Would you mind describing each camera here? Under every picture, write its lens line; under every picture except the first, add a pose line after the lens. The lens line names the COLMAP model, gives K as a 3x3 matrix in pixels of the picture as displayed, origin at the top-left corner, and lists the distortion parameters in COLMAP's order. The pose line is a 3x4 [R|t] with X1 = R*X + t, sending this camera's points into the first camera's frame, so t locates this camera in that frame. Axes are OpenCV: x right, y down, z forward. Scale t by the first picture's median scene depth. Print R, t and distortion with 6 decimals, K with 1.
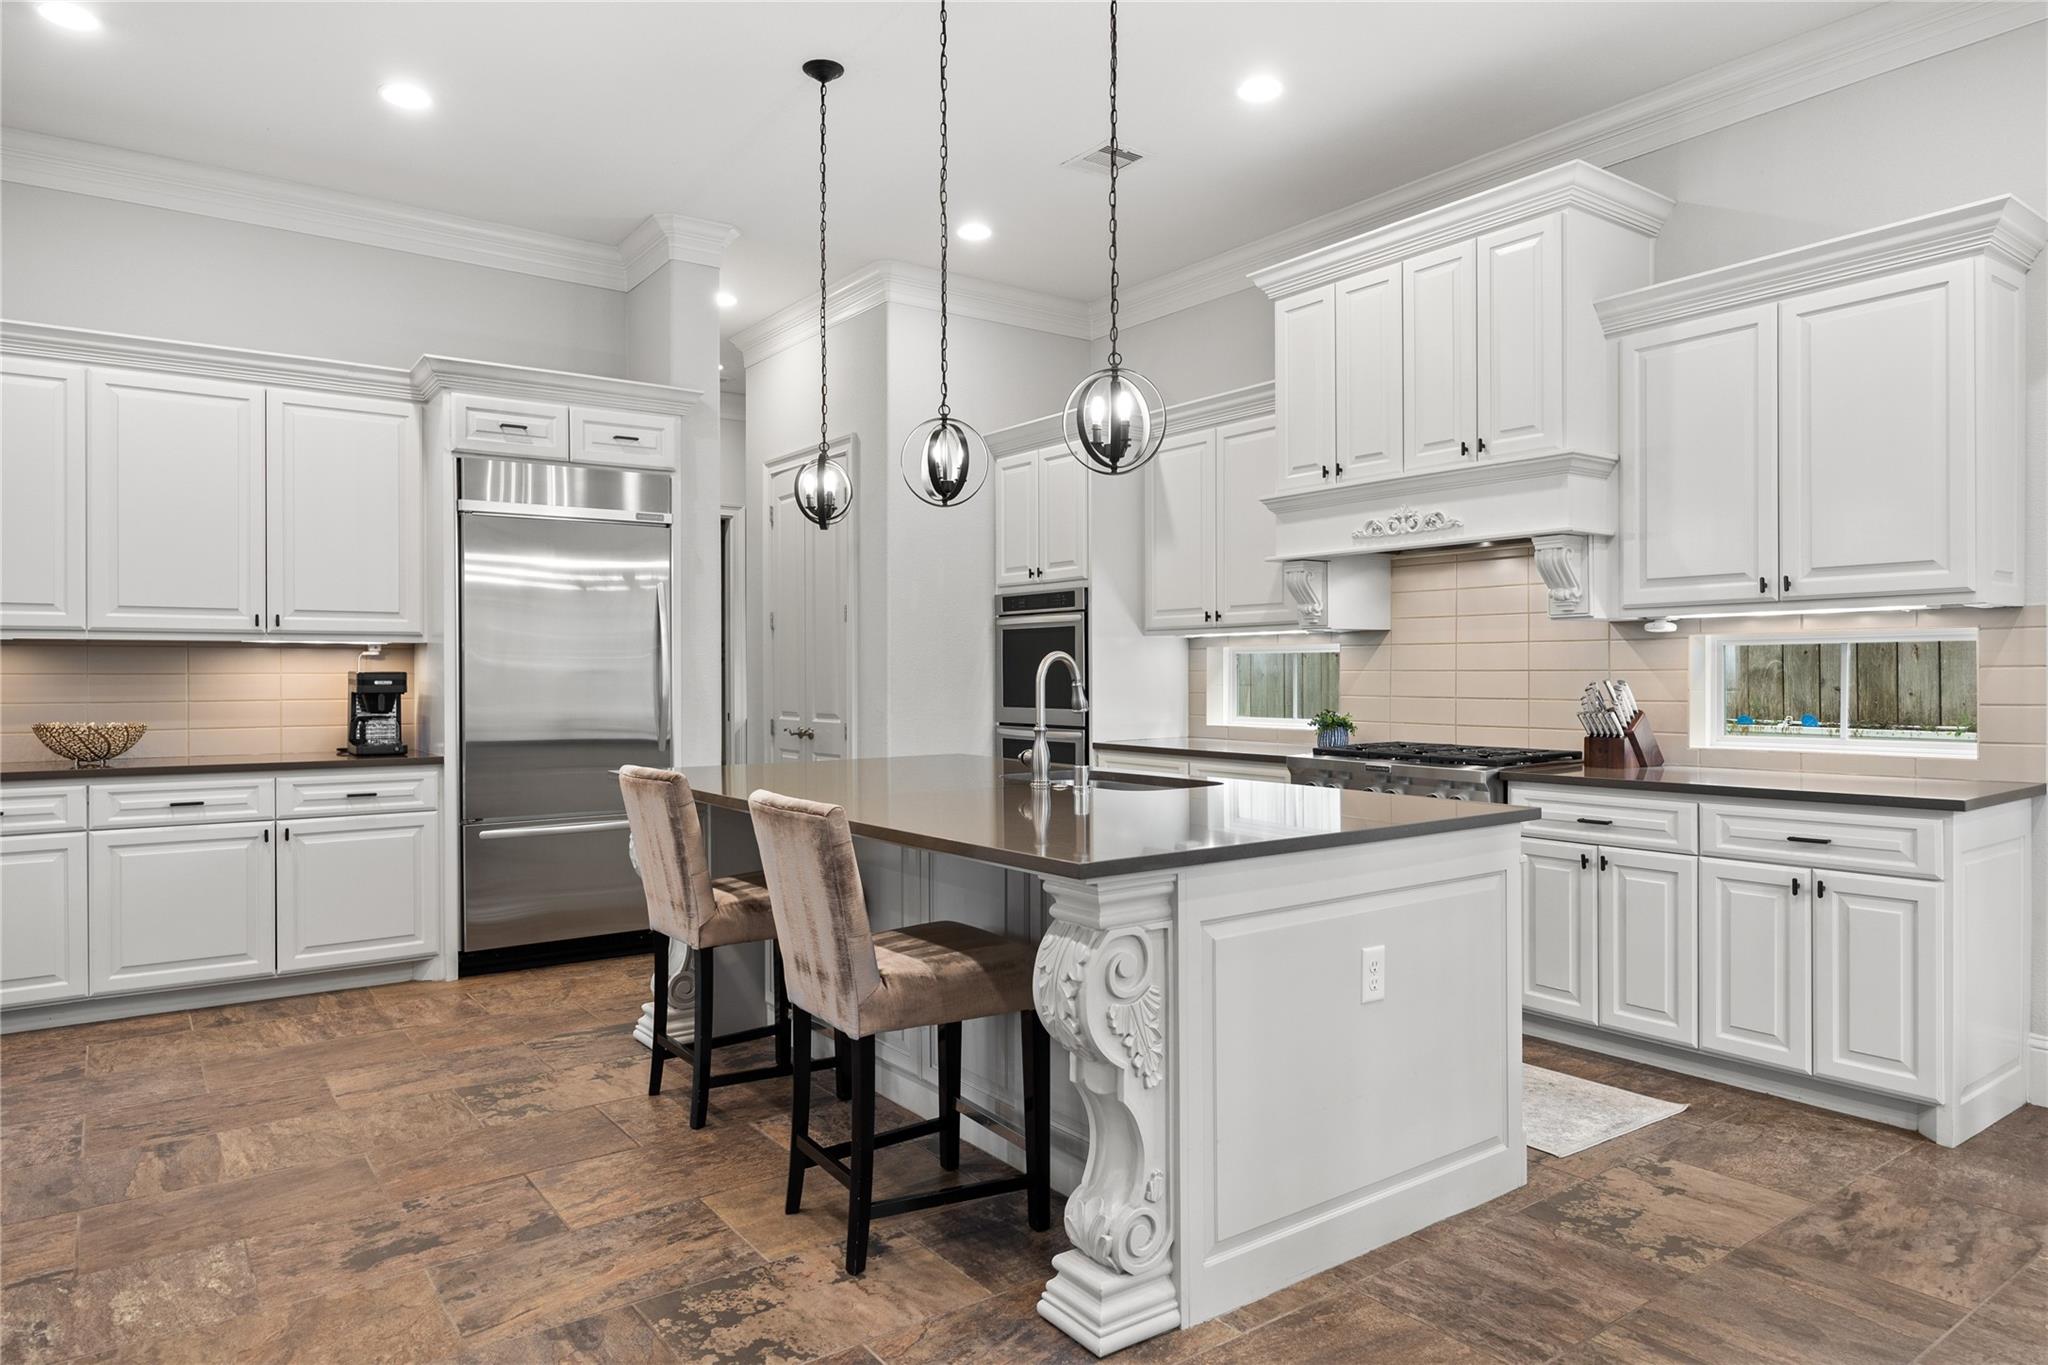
lens RADIAL K [[1290.4, 0, 1042.9], [0, 1290.4, 702.4], [0, 0, 1]] dist [-0.003857, -0.005984]
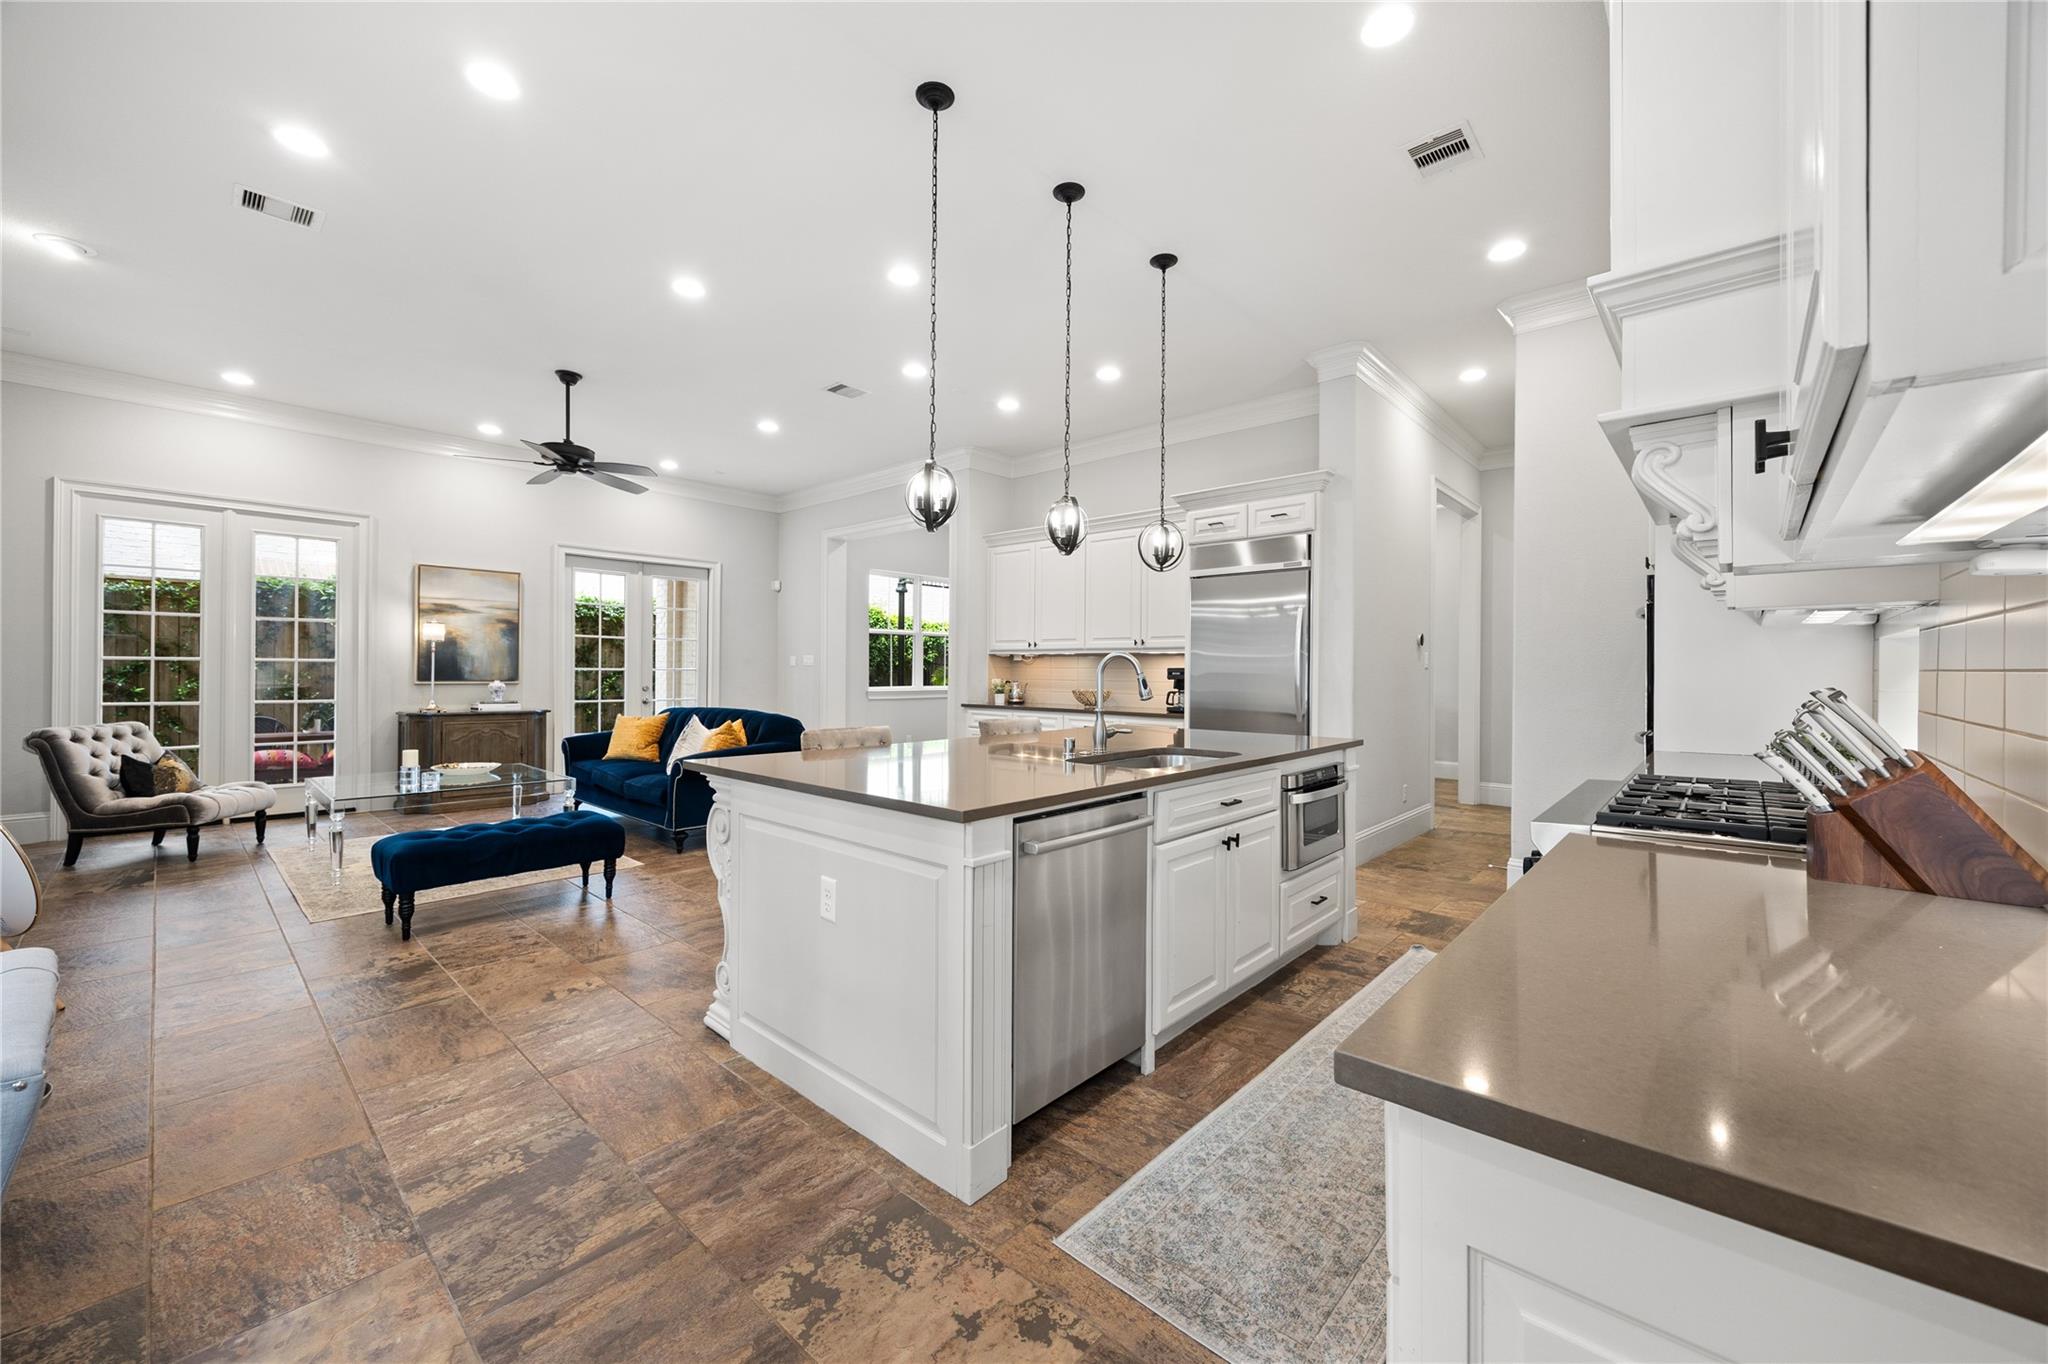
lens RADIAL K [[779.7, 0, 1009.5], [0, 779.7, 663.4], [0, 0, 1]] dist [-0.017826, 0.000430]
pose [[0.181290, -0.001998, -0.983428, 1.061106], [-0.027557, 0.999595, -0.007111, -0.027698], [0.983044, 0.028390, 0.181161, 1.026181]]
